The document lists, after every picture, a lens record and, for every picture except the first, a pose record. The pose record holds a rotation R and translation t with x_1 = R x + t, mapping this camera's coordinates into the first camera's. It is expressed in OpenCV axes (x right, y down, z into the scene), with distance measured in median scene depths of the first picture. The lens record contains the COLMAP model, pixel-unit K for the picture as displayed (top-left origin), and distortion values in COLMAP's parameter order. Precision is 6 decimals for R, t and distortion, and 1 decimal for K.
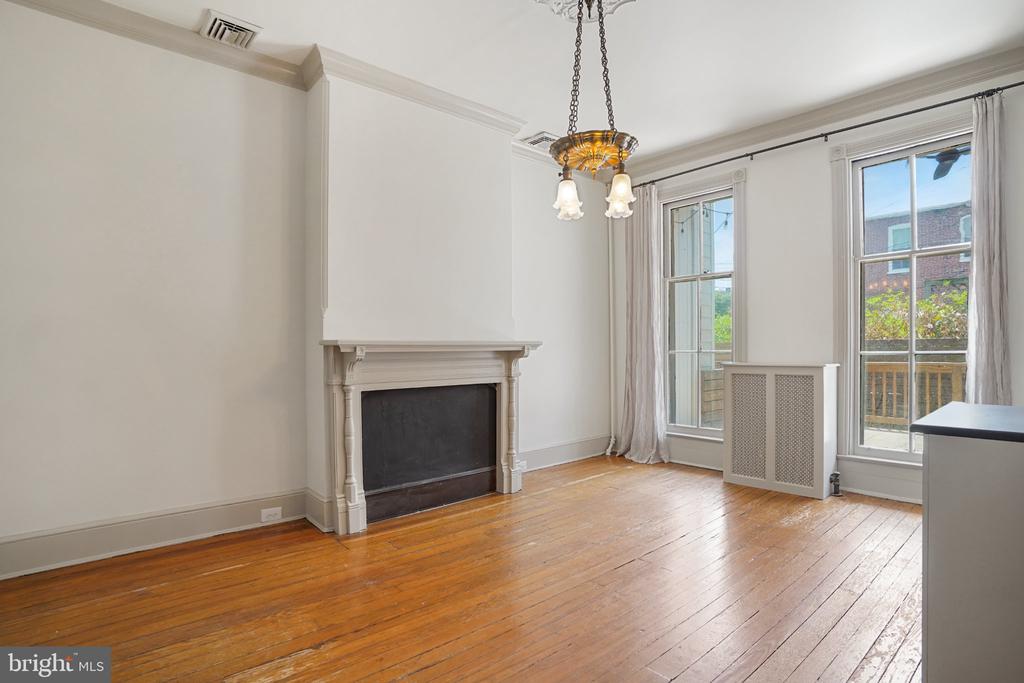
lens RADIAL K [[521.5, 0, 510.1], [0, 521.5, 352.4], [0, 0, 1]] dist [-0.055458, 0.000418]
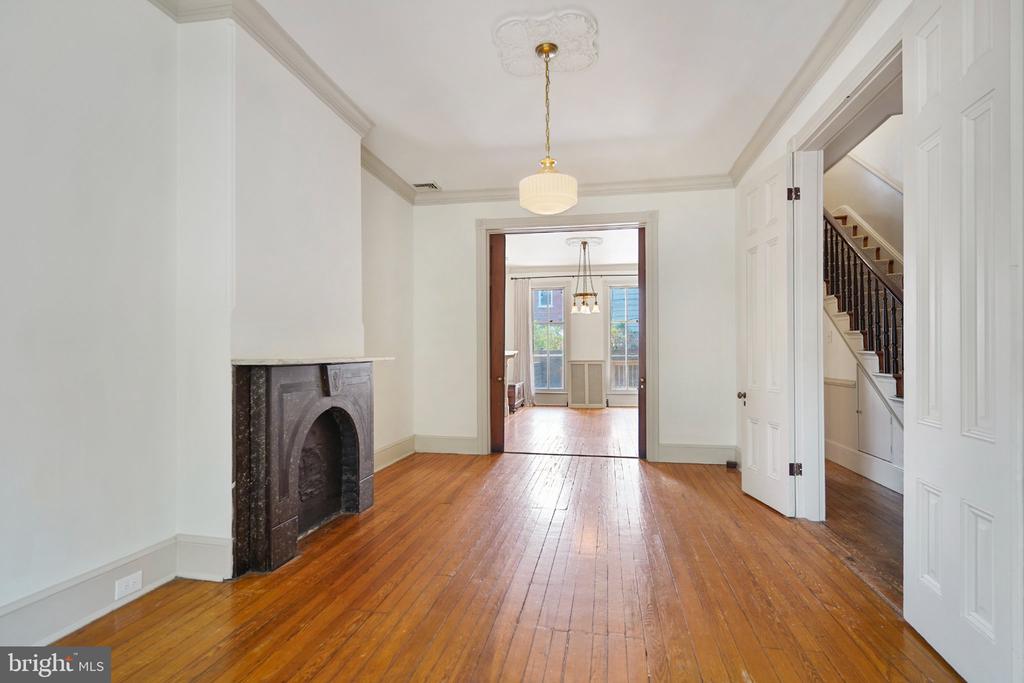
lens RADIAL K [[506.8, 0, 515.8], [0, 506.8, 351.3], [0, 0, 1]] dist [-0.001418, -0.000222]
pose [[0.774549, 0.004412, 0.632498, -1.438193], [0.003731, 0.999926, -0.011544, 0.005766], [-0.632503, 0.011301, 0.774476, -0.799905]]
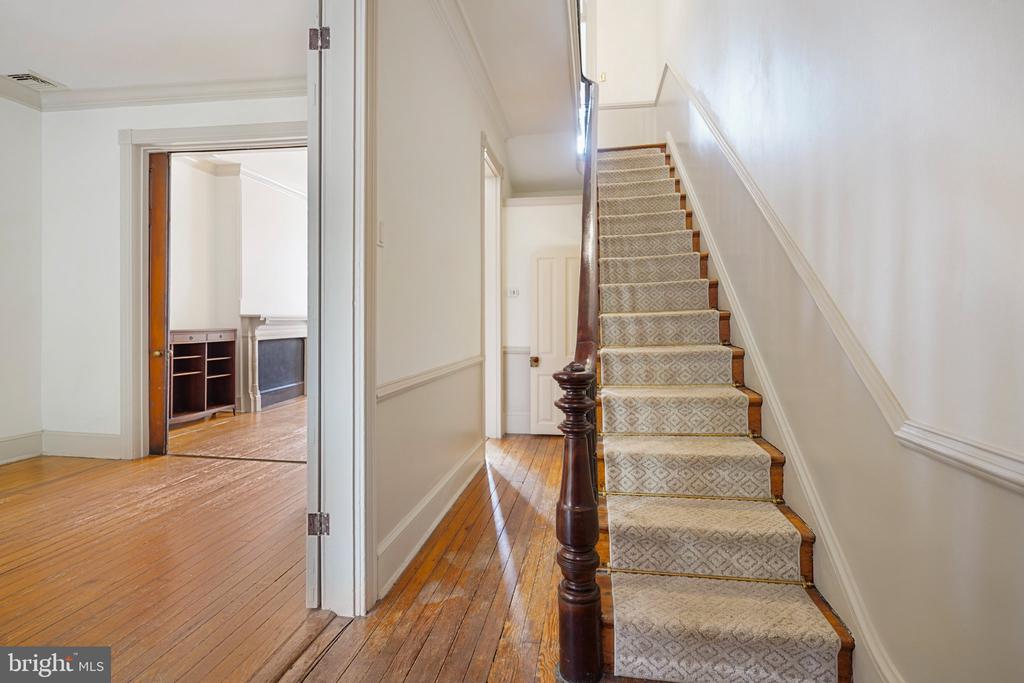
lens RADIAL K [[508.4, 0, 523.3], [0, 508.4, 317.4], [0, 0, 1]] dist [-0.000669, 0.000142]
pose [[0.750251, 0.005126, 0.661134, -0.673348], [0.000388, 0.999966, -0.008193, 0.002920], [-0.661153, 0.006403, 0.750223, -0.936234]]
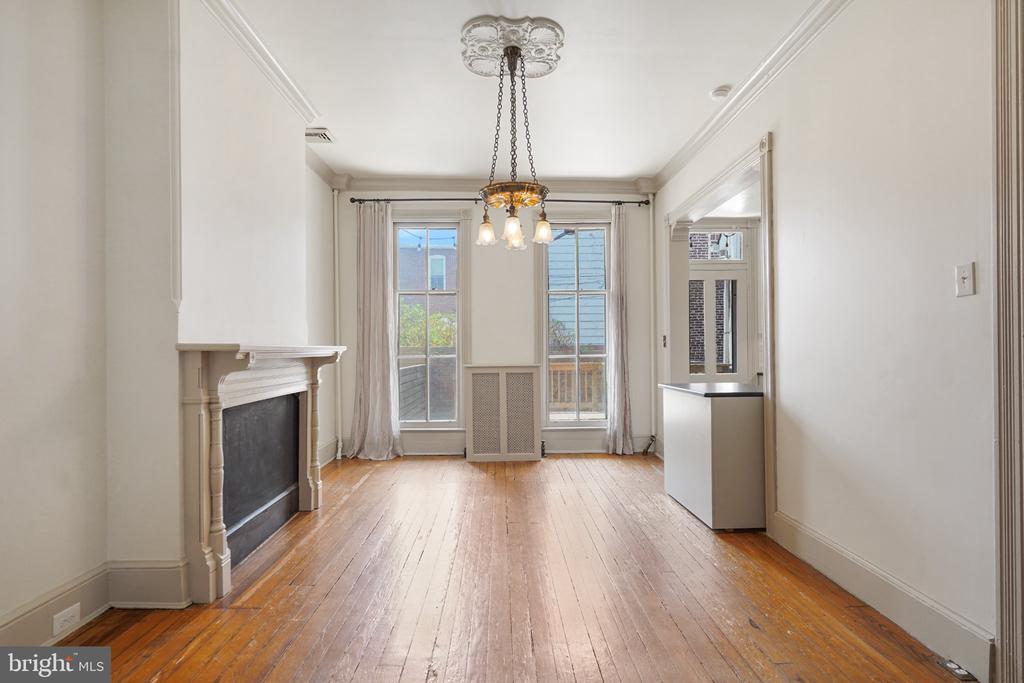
lens RADIAL K [[517.6, 0, 510.7], [0, 517.6, 348.3], [0, 0, 1]] dist [0.002399, 0.000349]
pose [[0.638593, 0.005684, 0.769524, -0.506362], [0.006176, 0.999903, -0.012510, -0.003656], [-0.769520, 0.012742, 0.638496, 0.136661]]
